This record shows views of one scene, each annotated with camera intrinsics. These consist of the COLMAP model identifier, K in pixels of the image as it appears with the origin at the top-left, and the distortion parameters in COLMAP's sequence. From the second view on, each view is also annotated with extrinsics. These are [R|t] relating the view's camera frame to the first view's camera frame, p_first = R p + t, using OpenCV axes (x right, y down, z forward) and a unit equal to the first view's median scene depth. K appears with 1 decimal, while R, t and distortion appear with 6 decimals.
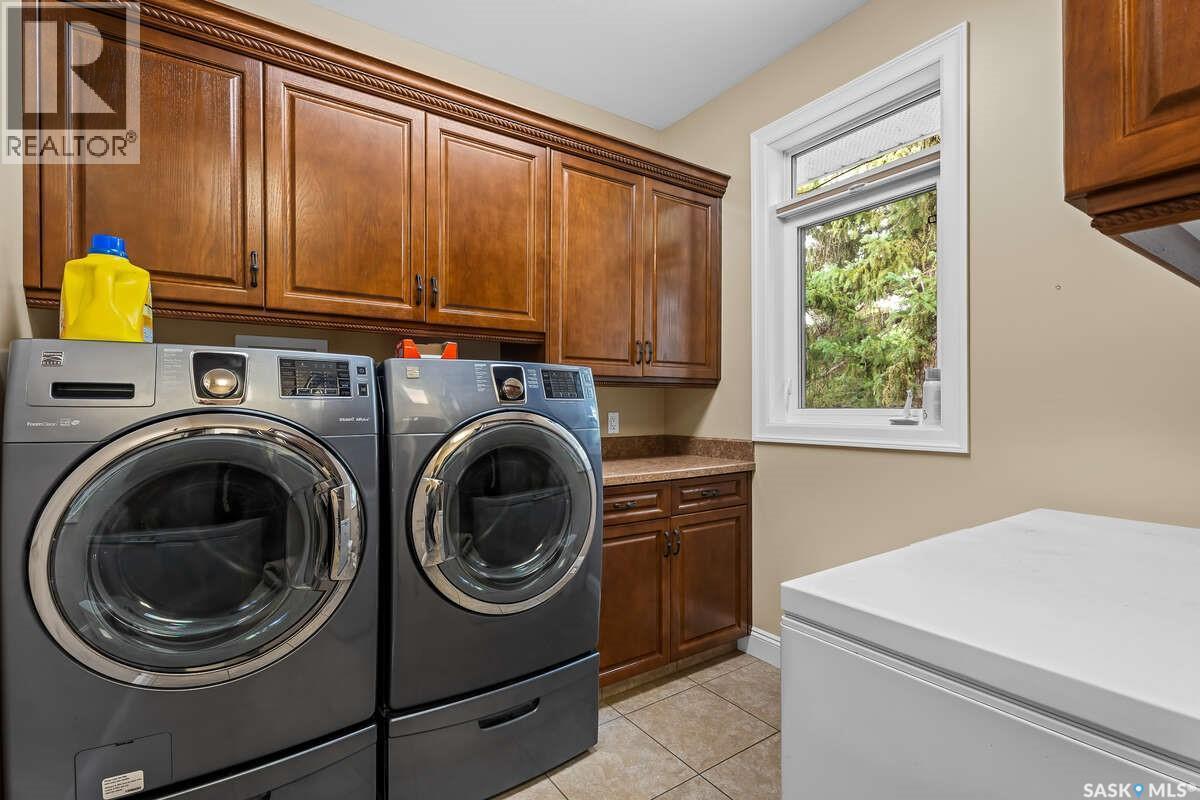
lens RADIAL K [[524.2, 0, 600.8], [0, 524.2, 407.8], [0, 0, 1]] dist [-0.000183, -0.000057]
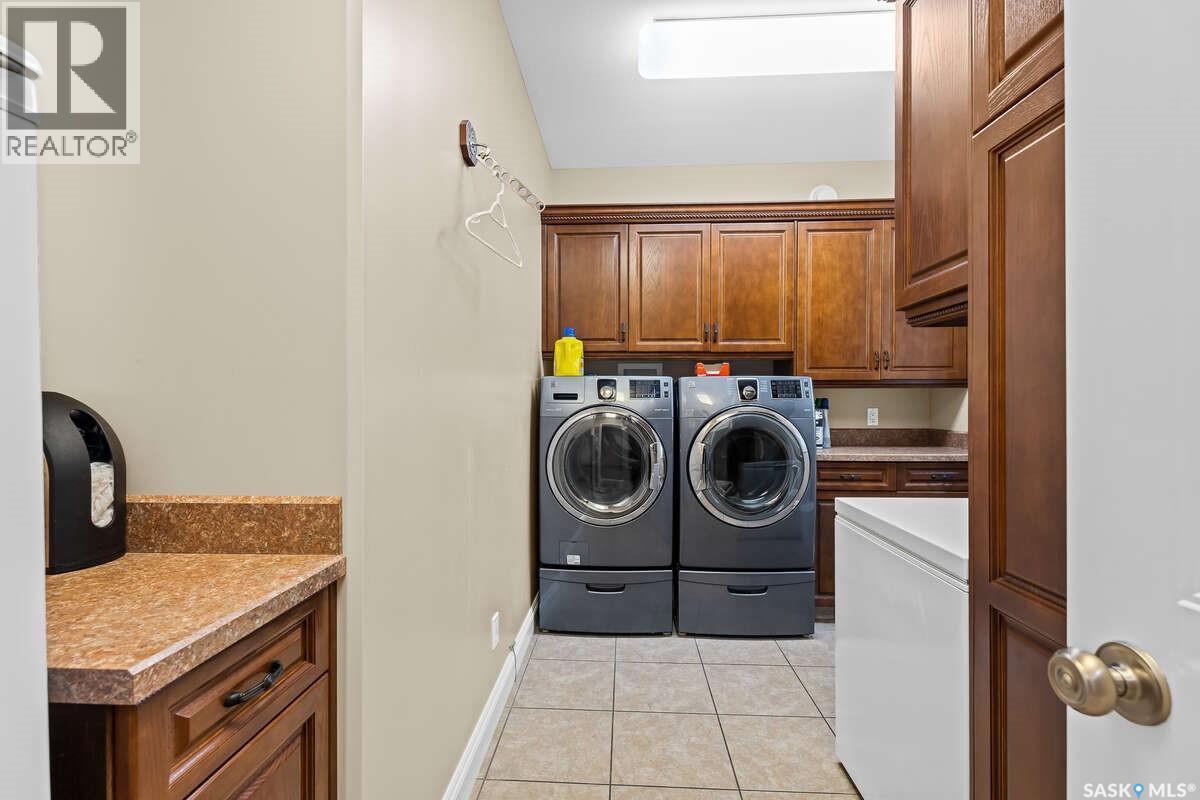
lens RADIAL K [[524.2, 0, 600.8], [0, 524.2, 407.8], [0, 0, 1]] dist [-0.000183, -0.000057]
pose [[0.779572, 0.009204, -0.626245, 0.455169], [-0.003409, 0.999940, 0.010452, -0.004172], [0.626303, -0.006013, 0.779556, -0.526272]]
